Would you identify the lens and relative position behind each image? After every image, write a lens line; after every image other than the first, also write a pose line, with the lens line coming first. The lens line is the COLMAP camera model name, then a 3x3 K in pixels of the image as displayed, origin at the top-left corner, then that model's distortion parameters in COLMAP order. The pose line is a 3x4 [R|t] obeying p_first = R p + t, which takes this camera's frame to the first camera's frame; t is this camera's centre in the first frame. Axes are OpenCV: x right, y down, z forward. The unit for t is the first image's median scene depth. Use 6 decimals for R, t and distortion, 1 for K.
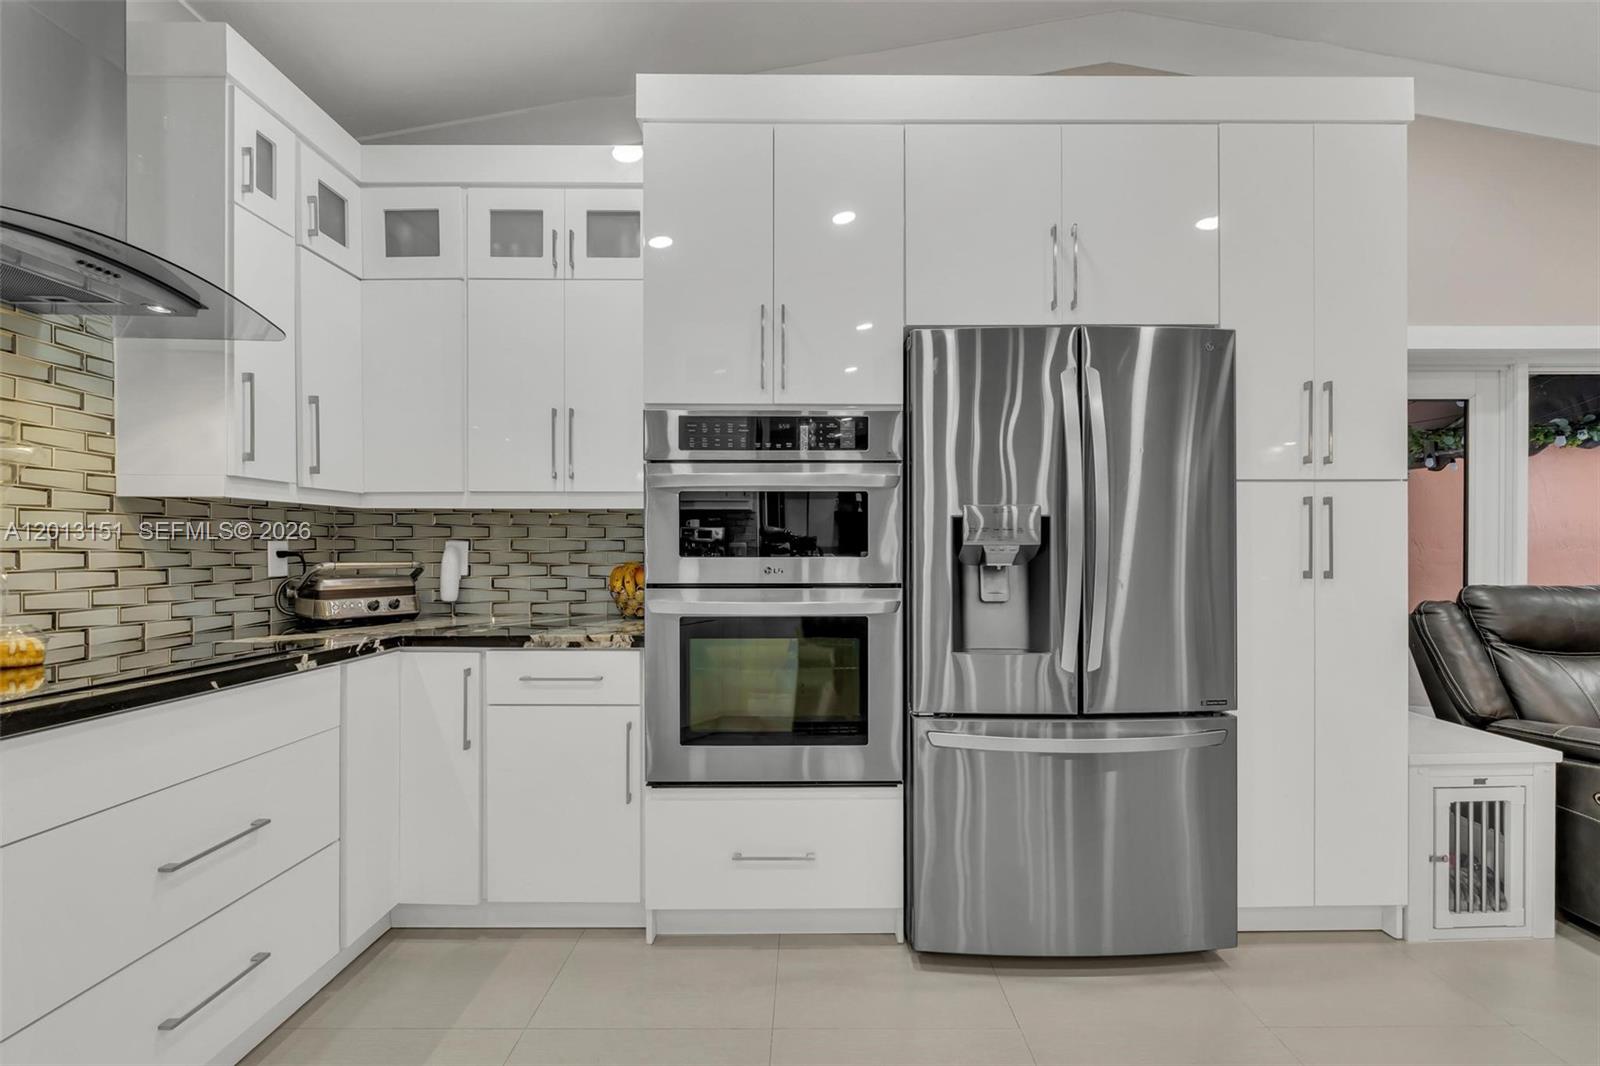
lens RADIAL K [[681.3, 0, 805.9], [0, 681.3, 557.1], [0, 0, 1]] dist [-0.000003, -0.002477]
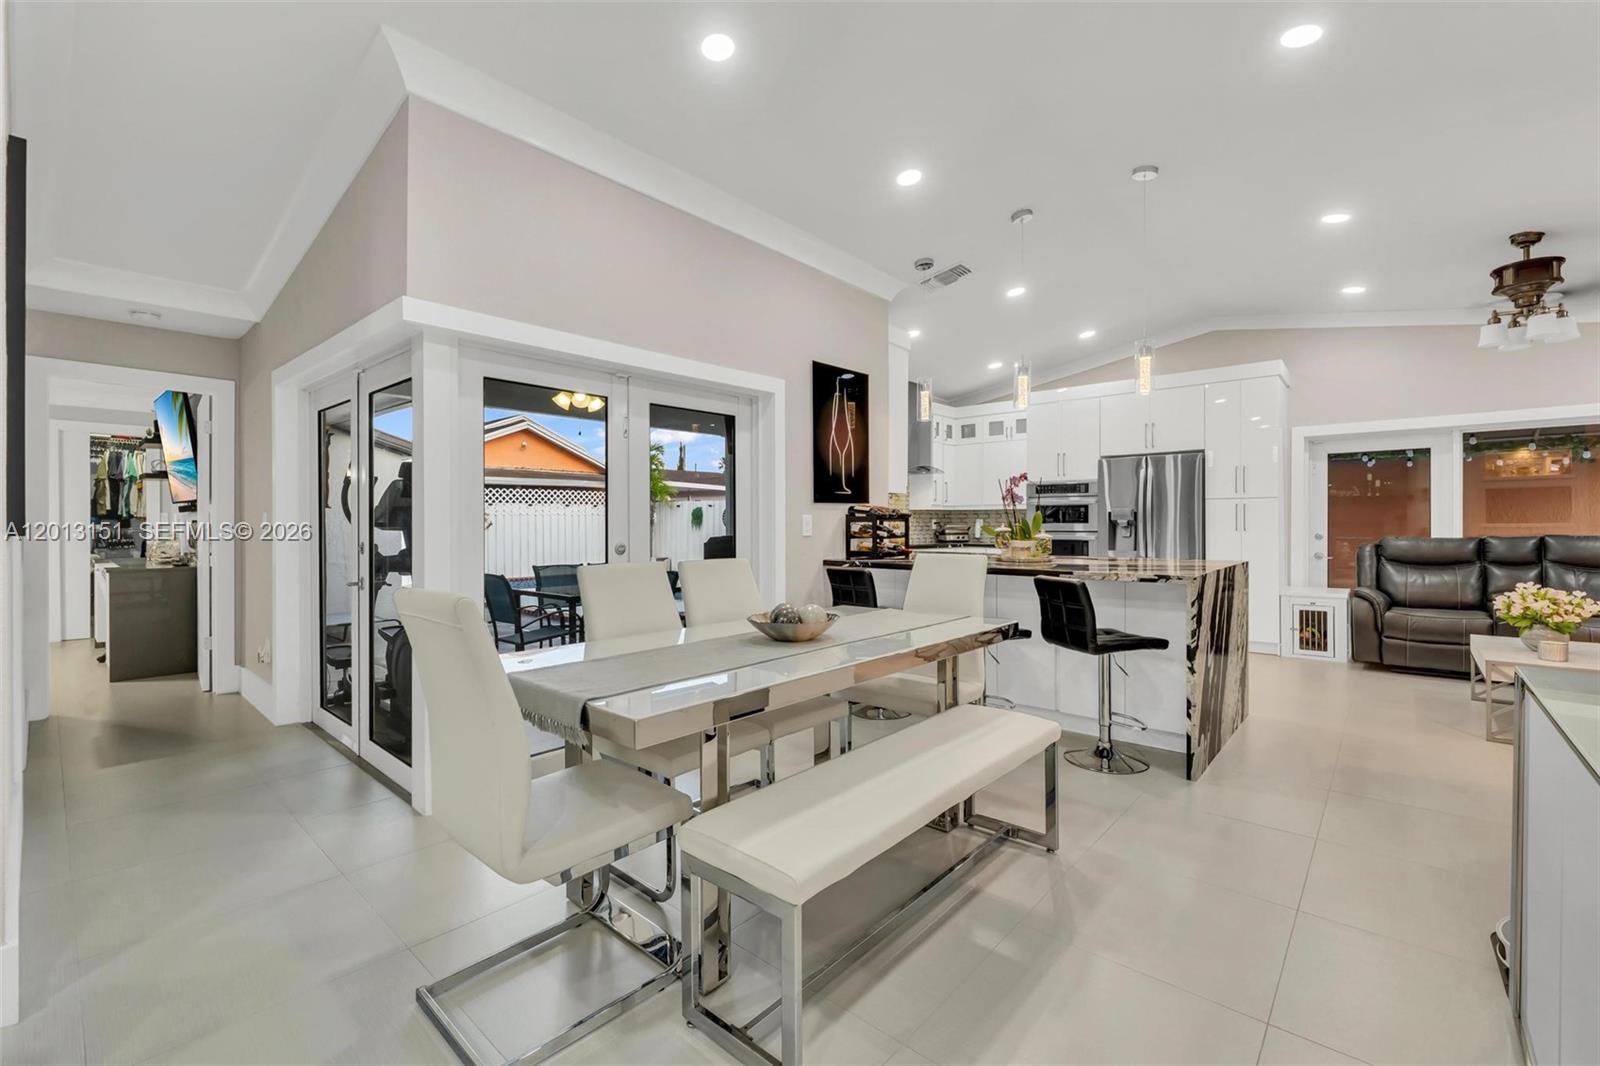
lens RADIAL K [[681.3, 0, 813.6], [0, 681.3, 523.1], [0, 0, 1]] dist [-0.000003, -0.002477]
pose [[0.757387, -0.000263, -0.652967, 1.268924], [-0.003803, 0.999981, -0.004814, 0.018464], [0.652955, 0.006129, 0.757371, -2.487439]]
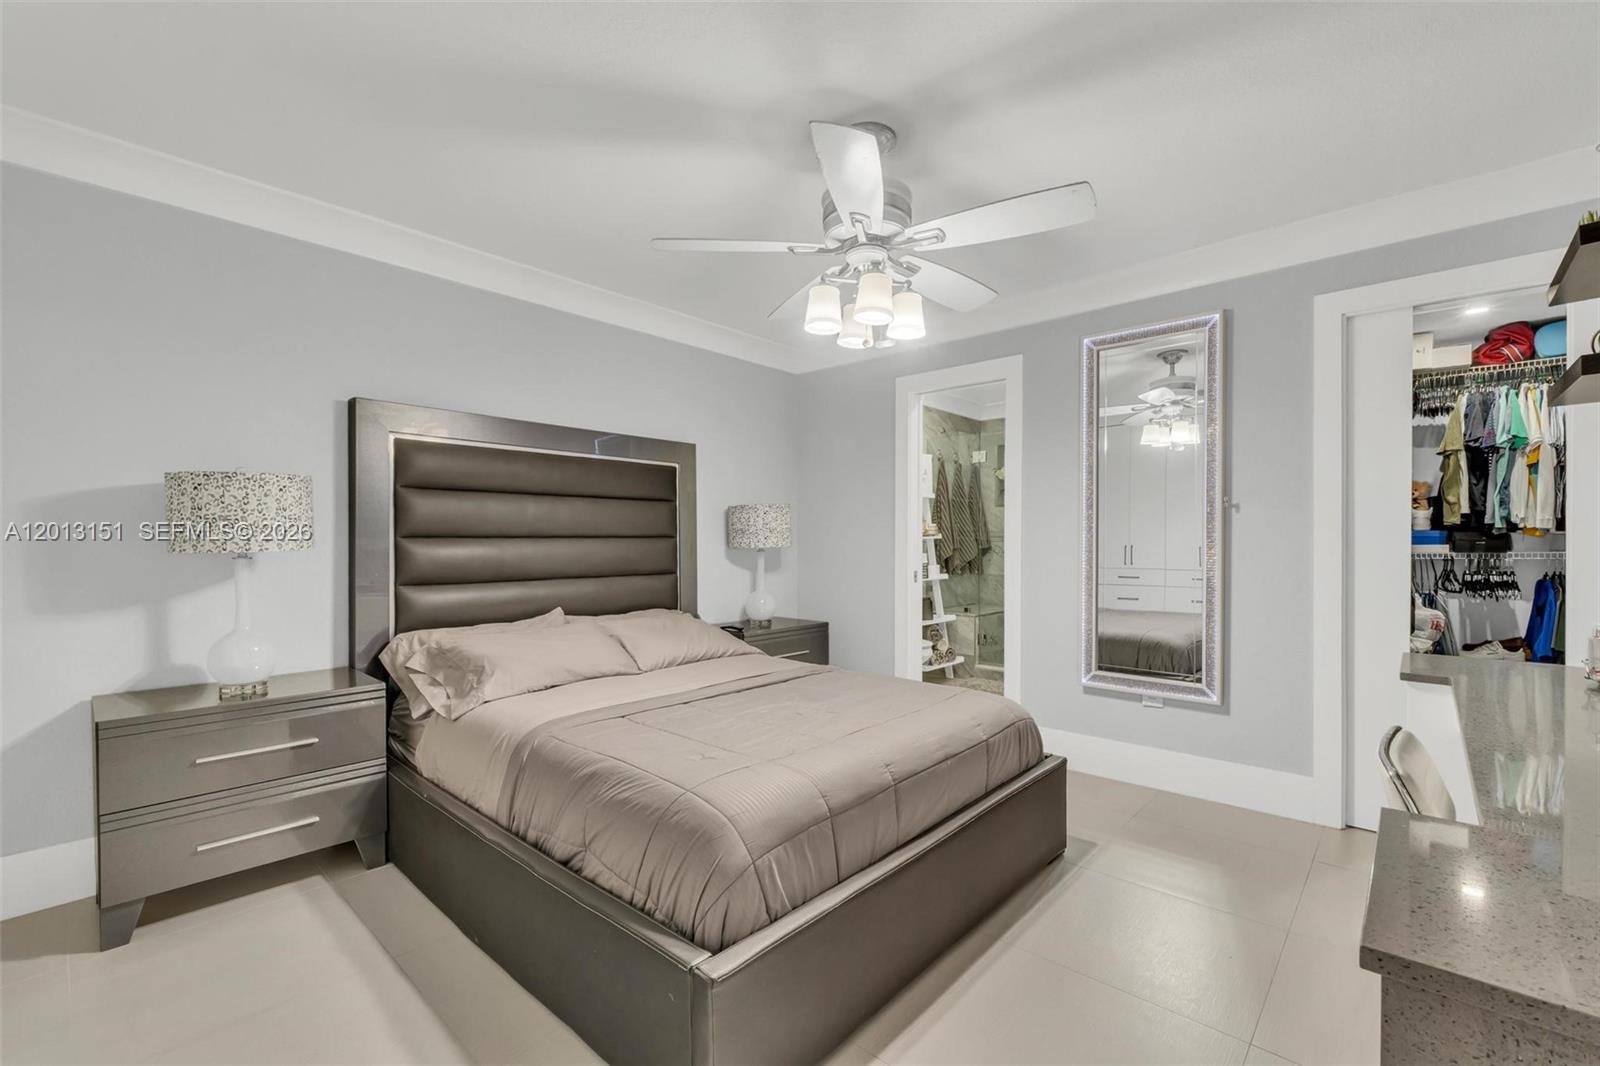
lens RADIAL K [[681.3, 0, 813.6], [0, 681.3, 546.2], [0, 0, 1]] dist [-0.000003, -0.002477]
pose [[-0.658310, 0.005093, -0.752730, -1.858289], [-0.006114, 0.999908, 0.012113, 0.017019], [0.752722, 0.012576, -0.658218, -2.288307]]
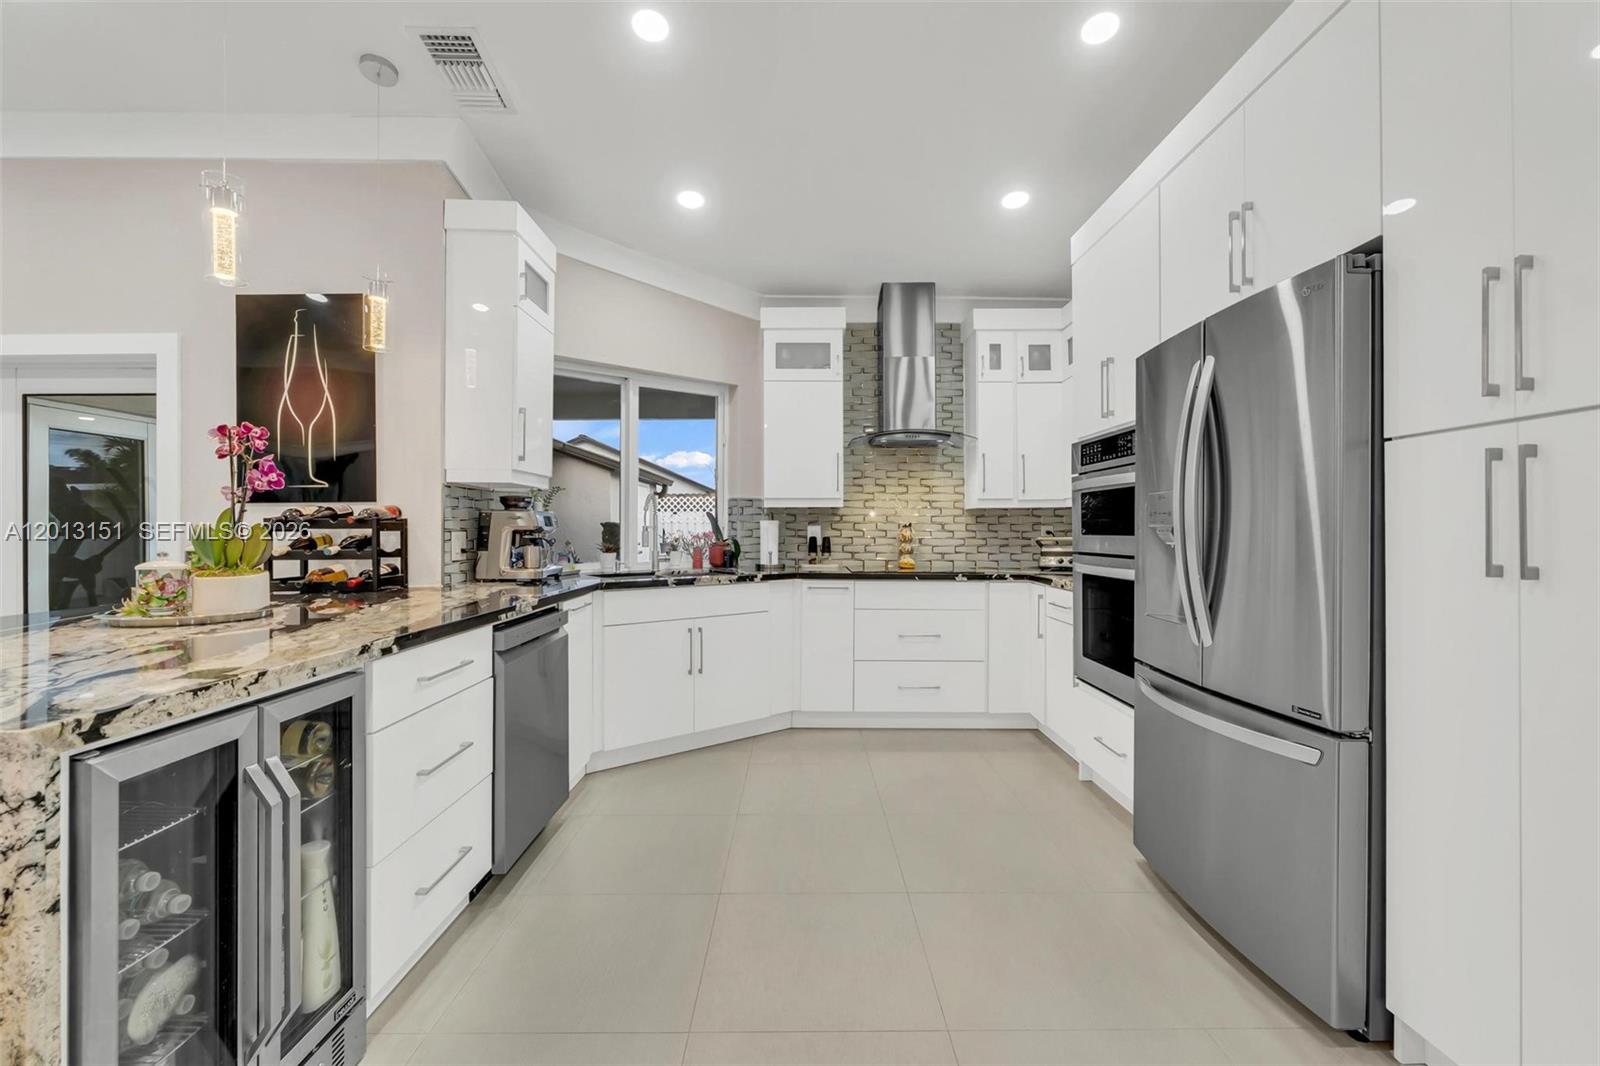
lens RADIAL K [[681.3, 0, 806.3], [0, 681.3, 529.9], [0, 0, 1]] dist [-0.000003, -0.002477]
pose [[0.010346, -0.000262, -0.999946, 1.341480], [-0.007351, 0.999973, -0.000338, -0.007173], [0.999919, 0.007355, 0.010343, 0.345096]]
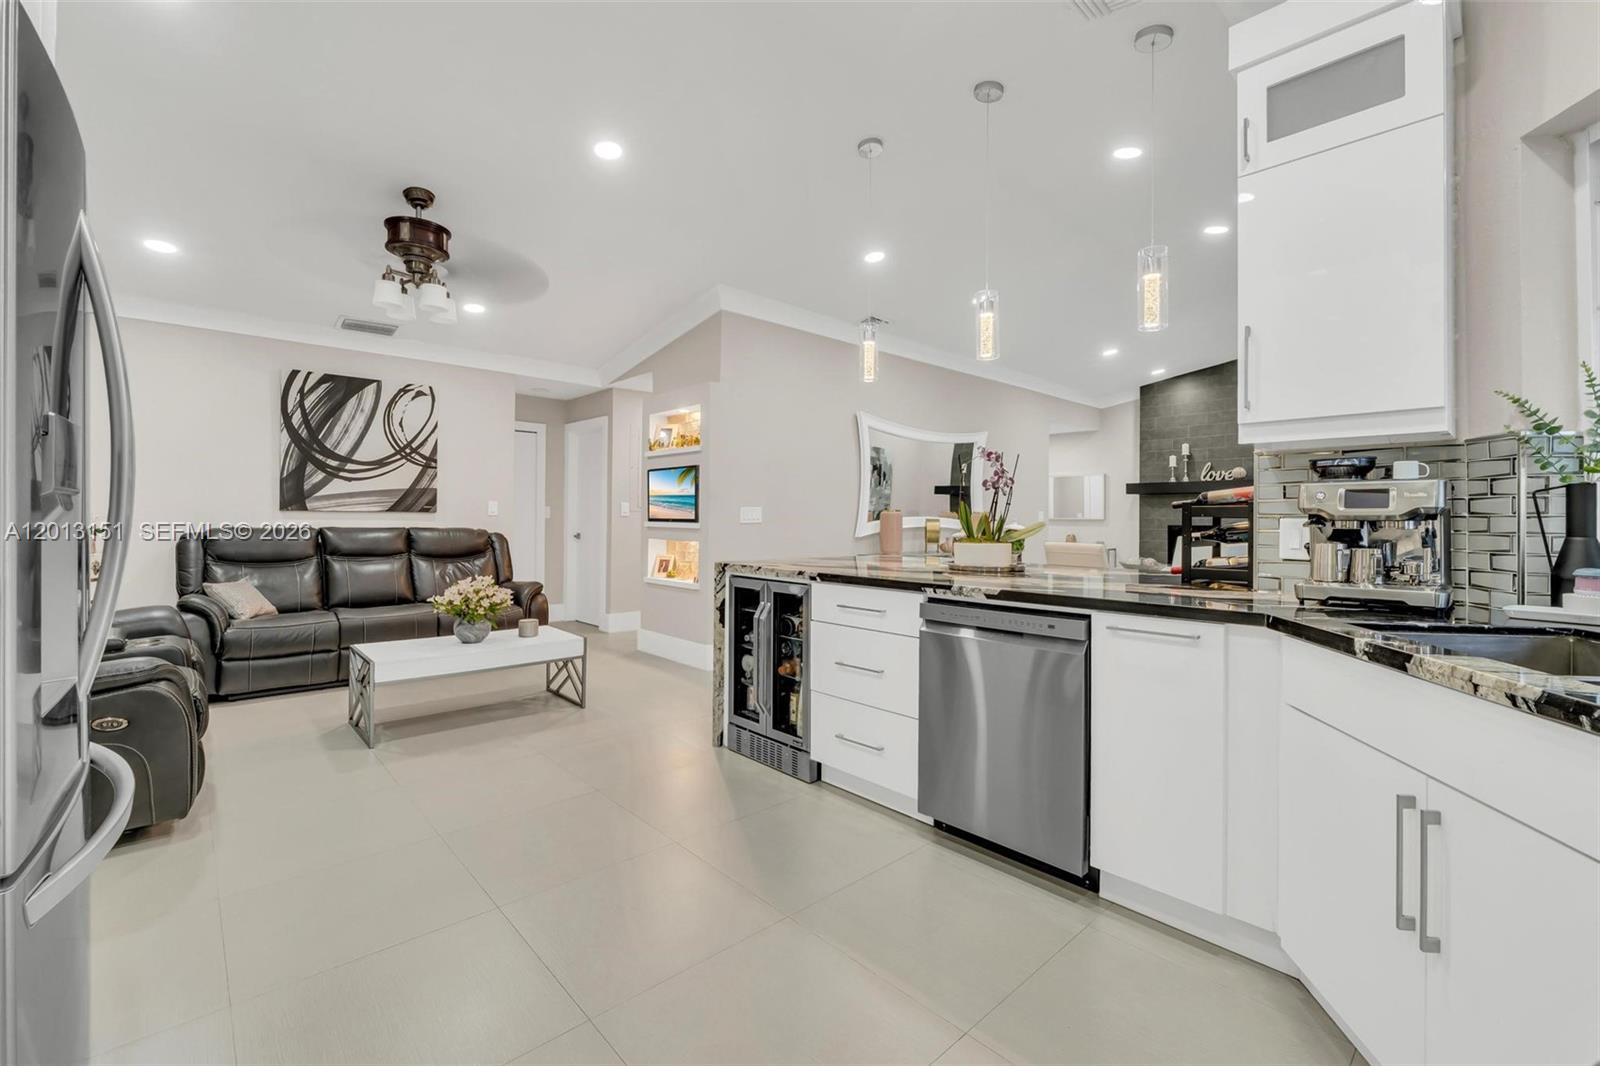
lens RADIAL K [[681.3, 0, 803.1], [0, 681.3, 521.4], [0, 0, 1]] dist [-0.000003, -0.002477]
pose [[-0.679020, -0.008089, 0.734075, -0.459389], [-0.000350, 0.999943, 0.010695, -0.004106], [-0.734119, 0.007005, -0.678984, 0.862778]]
